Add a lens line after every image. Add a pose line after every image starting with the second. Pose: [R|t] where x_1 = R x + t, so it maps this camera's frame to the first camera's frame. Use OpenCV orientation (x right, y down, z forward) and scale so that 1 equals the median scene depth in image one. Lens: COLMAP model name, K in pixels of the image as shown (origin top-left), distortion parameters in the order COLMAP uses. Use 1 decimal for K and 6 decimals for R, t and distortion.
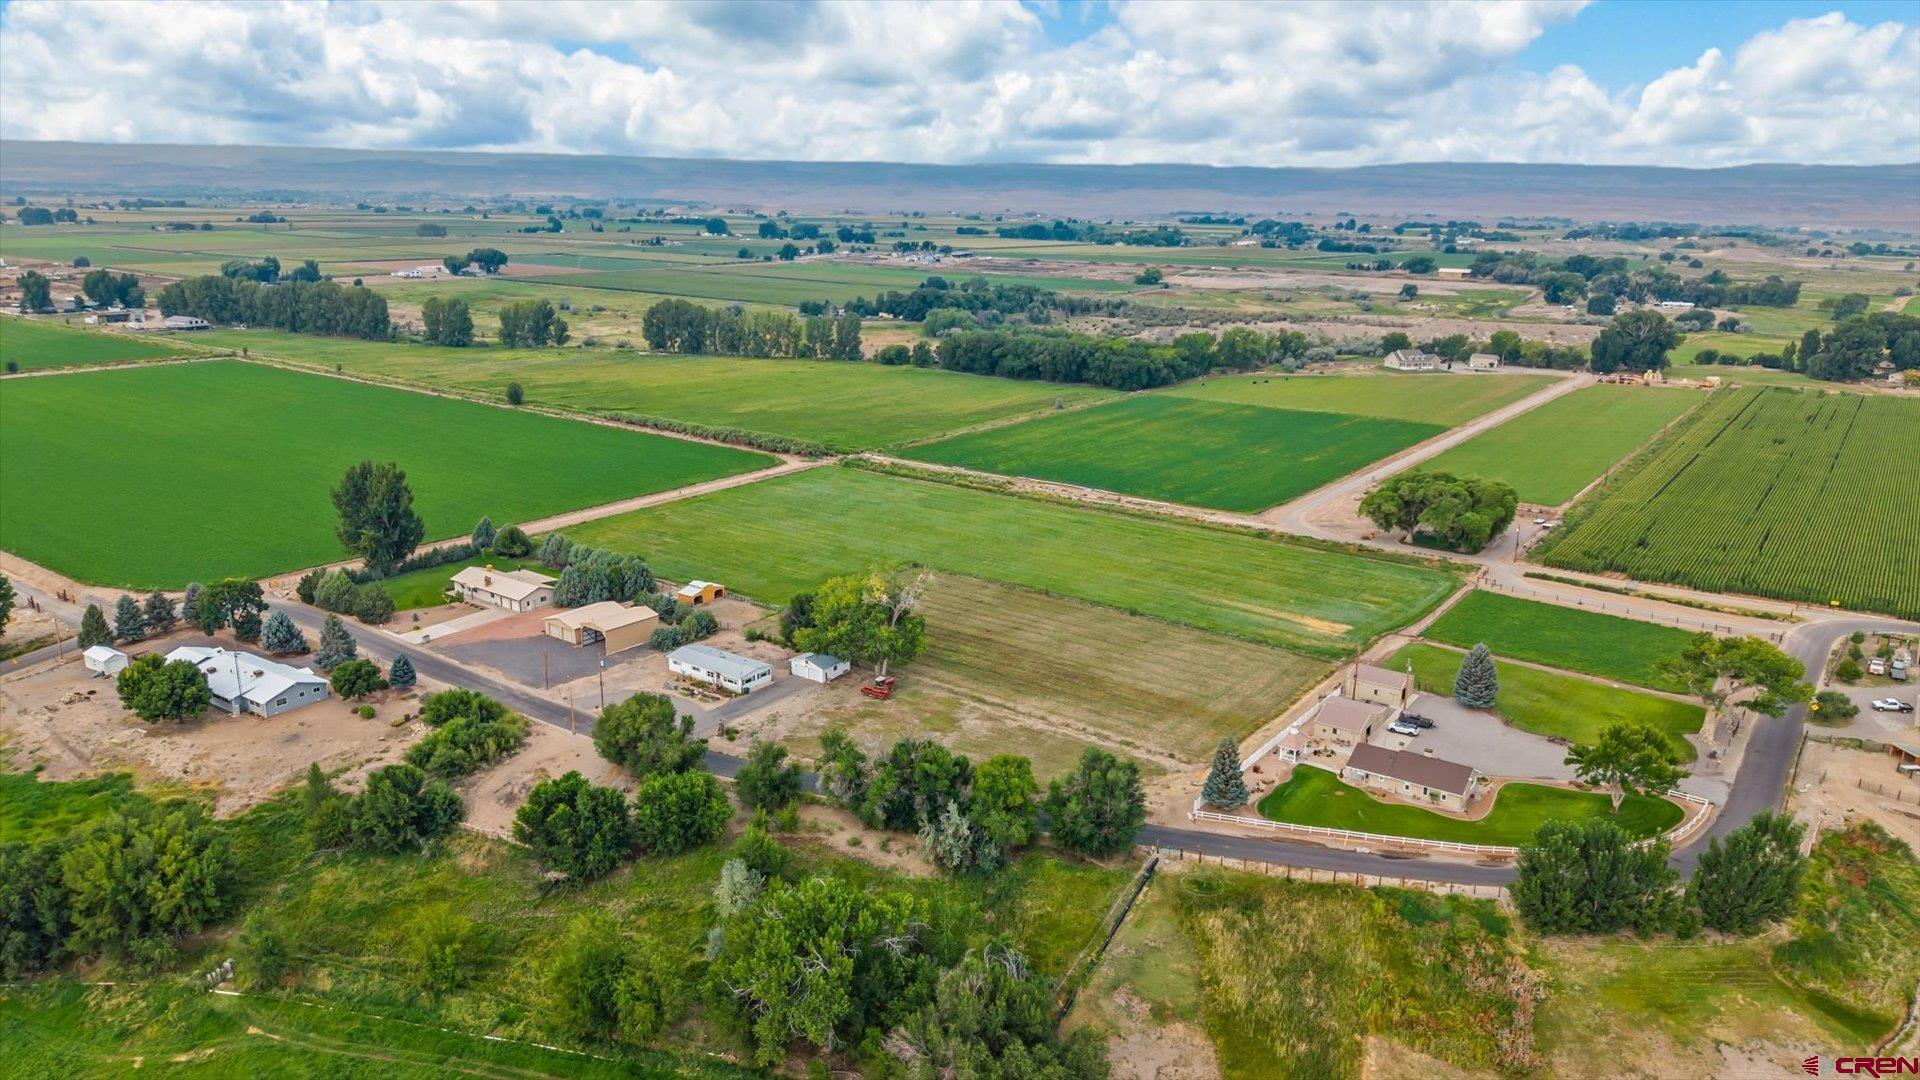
lens RADIAL K [[1276.0, 0, 960.0], [0, 1276.0, 540.0], [0, 0, 1]] dist [0.034440, -0.002278]
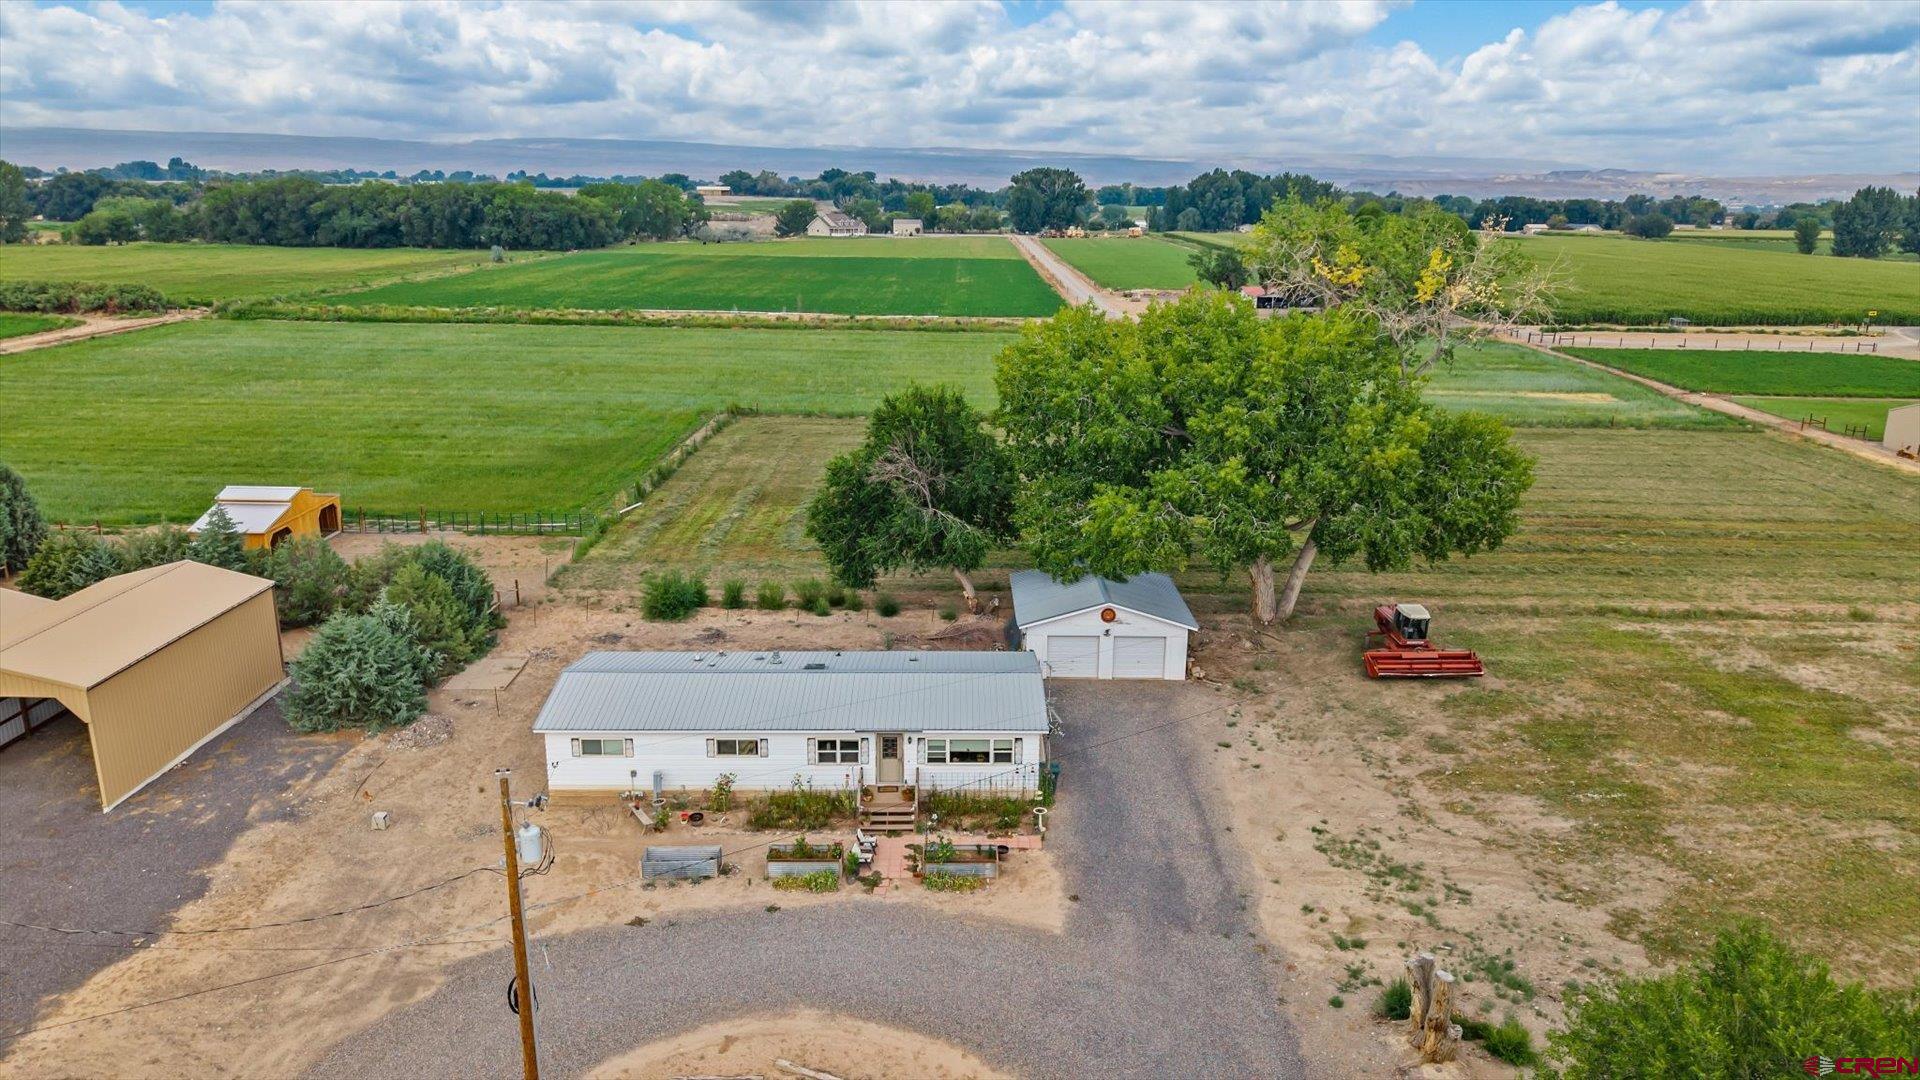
lens RADIAL K [[1298.2, 0, 960.0], [0, 1298.2, 540.0], [0, 0, 1]] dist [0.009497, -0.003423]
pose [[0.805219, -0.158180, 0.571491, -0.243800], [0.149371, 0.986793, 0.062669, 0.049338], [-0.573856, 0.034902, 0.818212, 0.668075]]
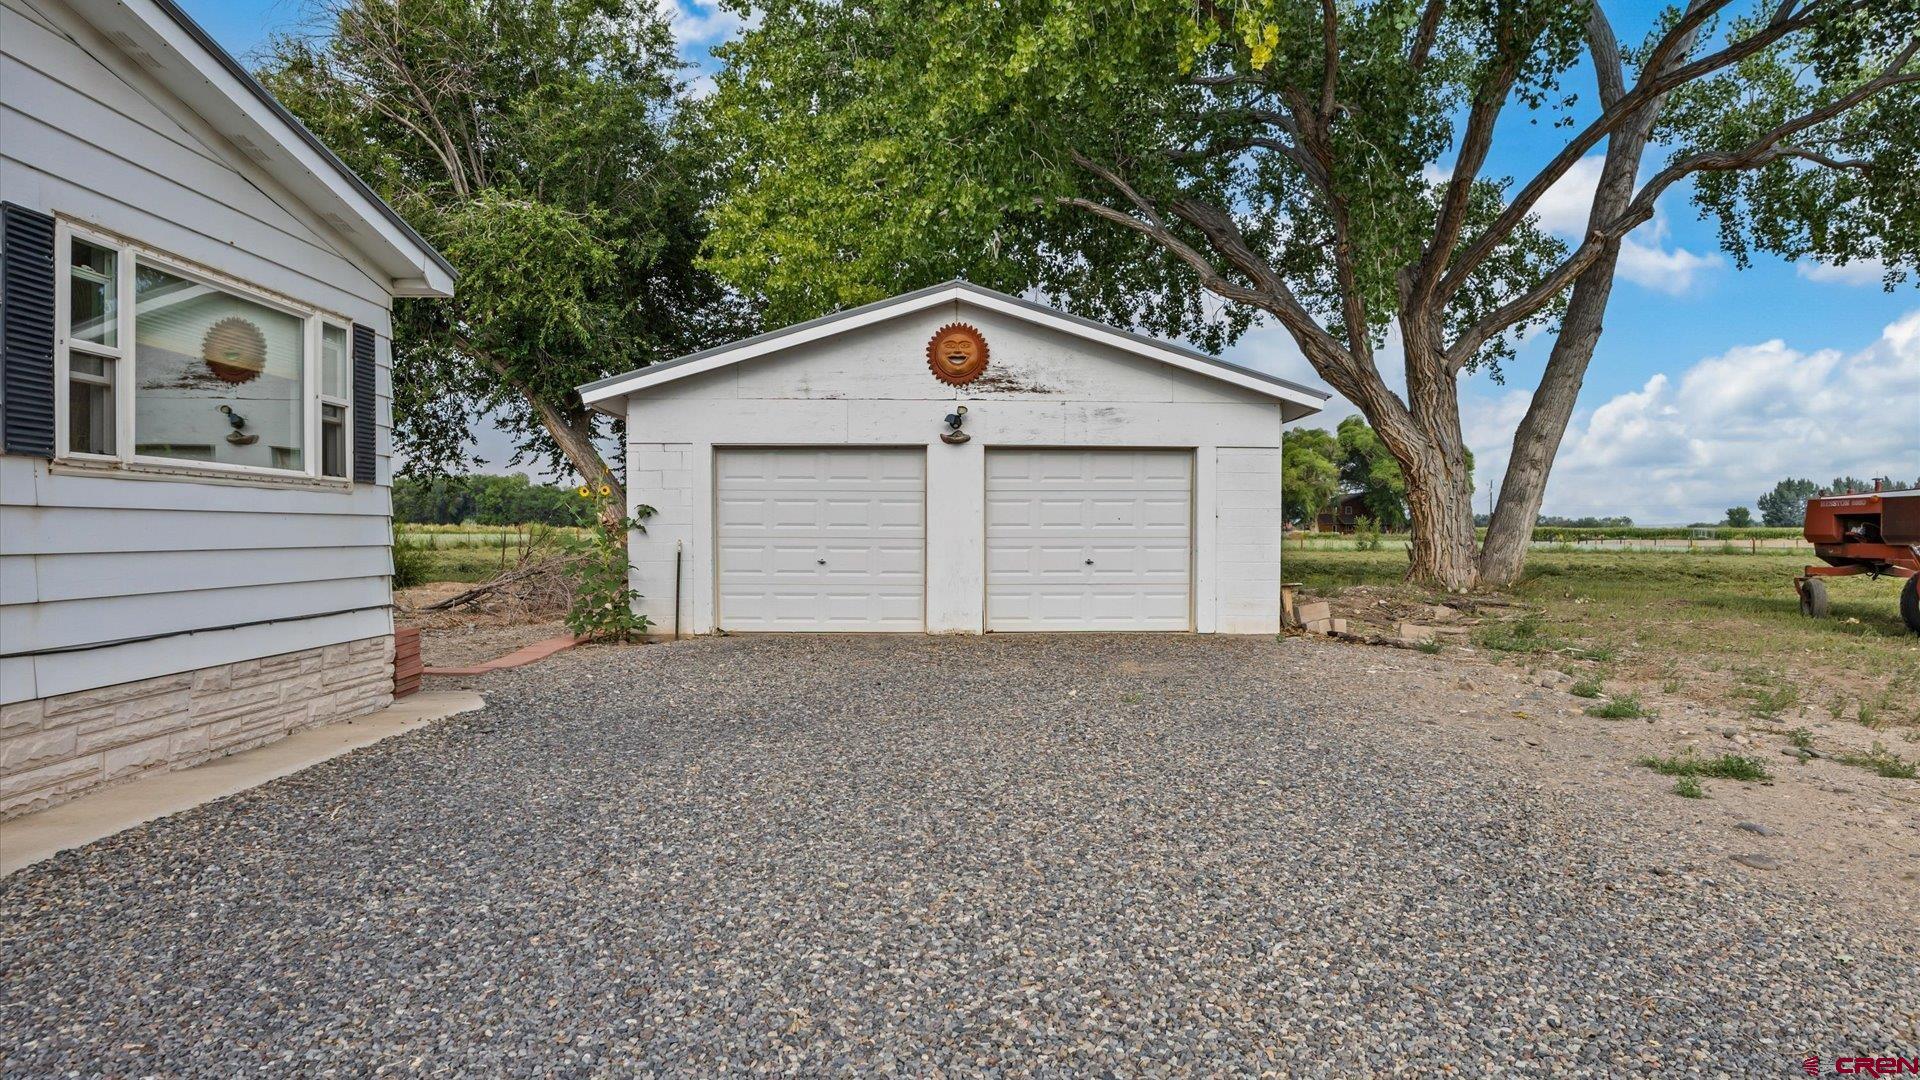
lens RADIAL K [[1153.1, 0, 968.5], [0, 1153.1, 537.9], [0, 0, 1]] dist [0.002708, 0.000304]
pose [[0.799598, -0.007766, 0.600485, -0.129676], [0.158788, 0.967064, -0.198933, 0.096110], [-0.579163, 0.254416, 0.774495, 0.797138]]
